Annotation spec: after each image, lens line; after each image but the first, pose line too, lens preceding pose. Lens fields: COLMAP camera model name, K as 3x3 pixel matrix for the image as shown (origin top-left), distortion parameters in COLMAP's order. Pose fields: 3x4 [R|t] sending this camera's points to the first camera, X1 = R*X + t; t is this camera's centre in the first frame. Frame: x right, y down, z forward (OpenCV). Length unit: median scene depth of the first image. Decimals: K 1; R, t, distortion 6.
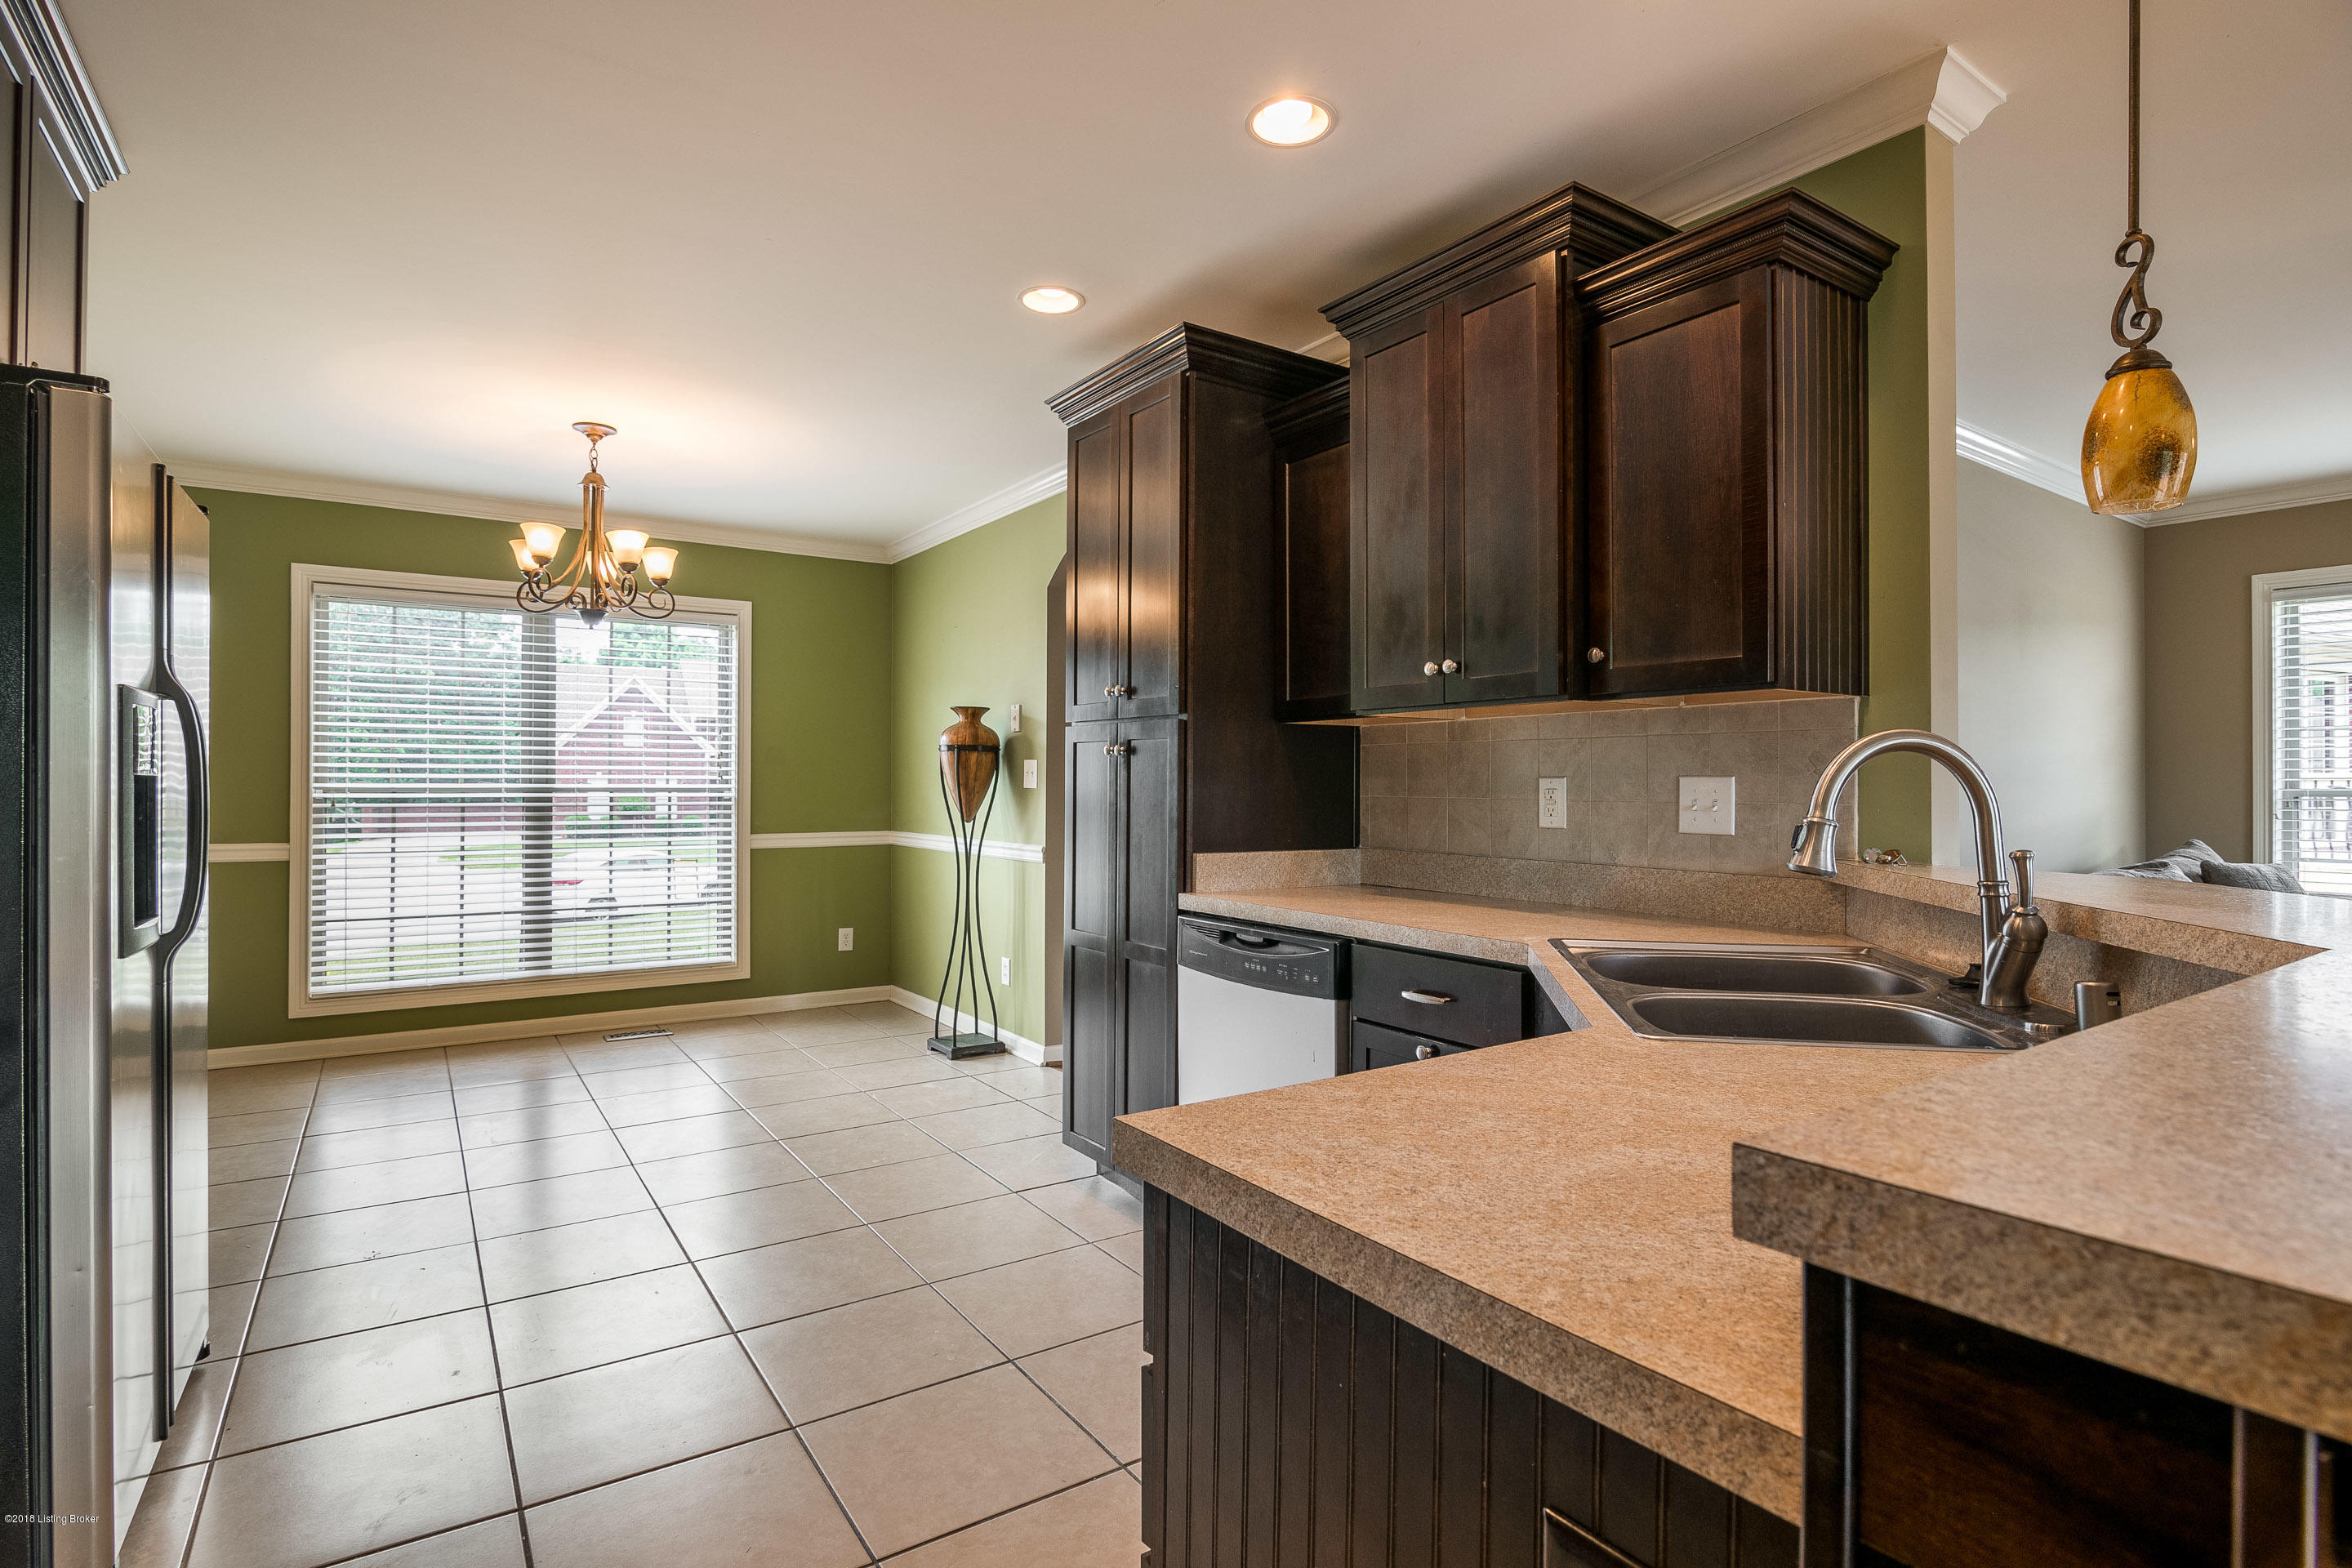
lens RADIAL K [[1168.4, 0, 1191.4], [0, 1168.4, 785.6], [0, 0, 1]] dist [0.003780, 0.000294]
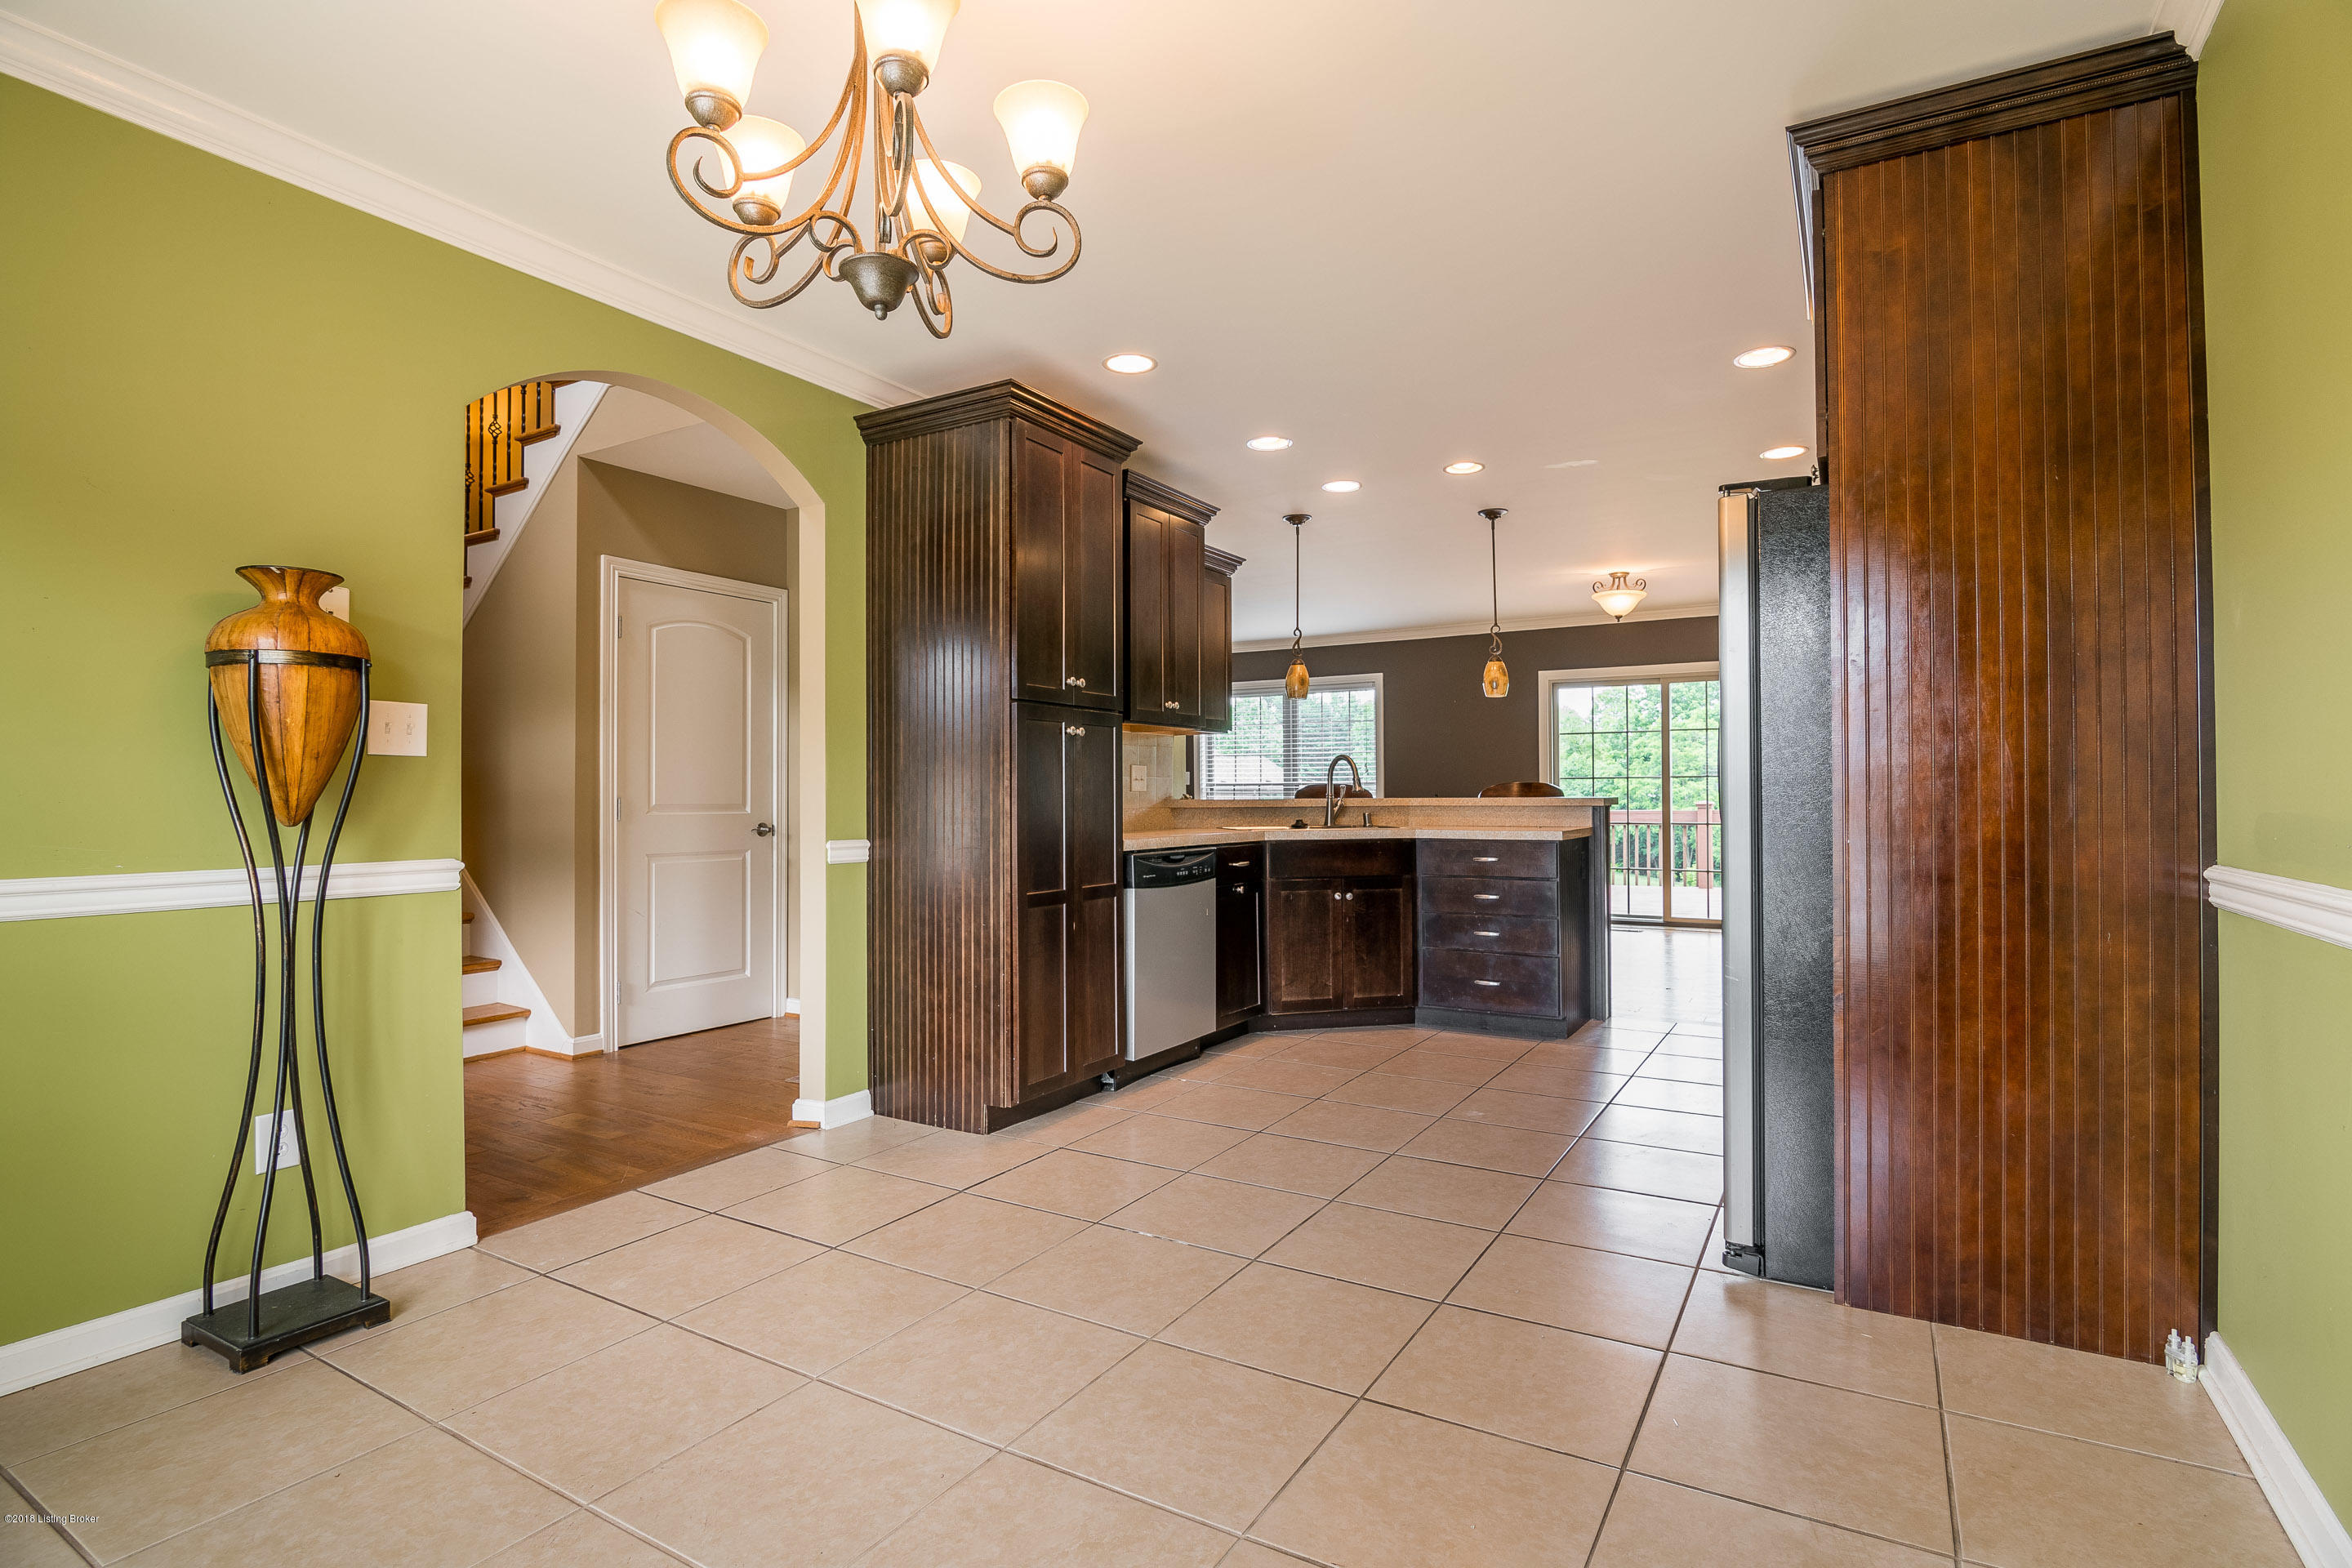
lens RADIAL K [[1168.4, 0, 1175.2], [0, 1168.4, 782.4], [0, 0, 1]] dist [0.003780, 0.000294]
pose [[0.902675, -0.005093, 0.430294, -0.076073], [0.004233, 0.999987, 0.002956, 0.011695], [-0.430303, -0.000847, 0.902684, 0.441586]]
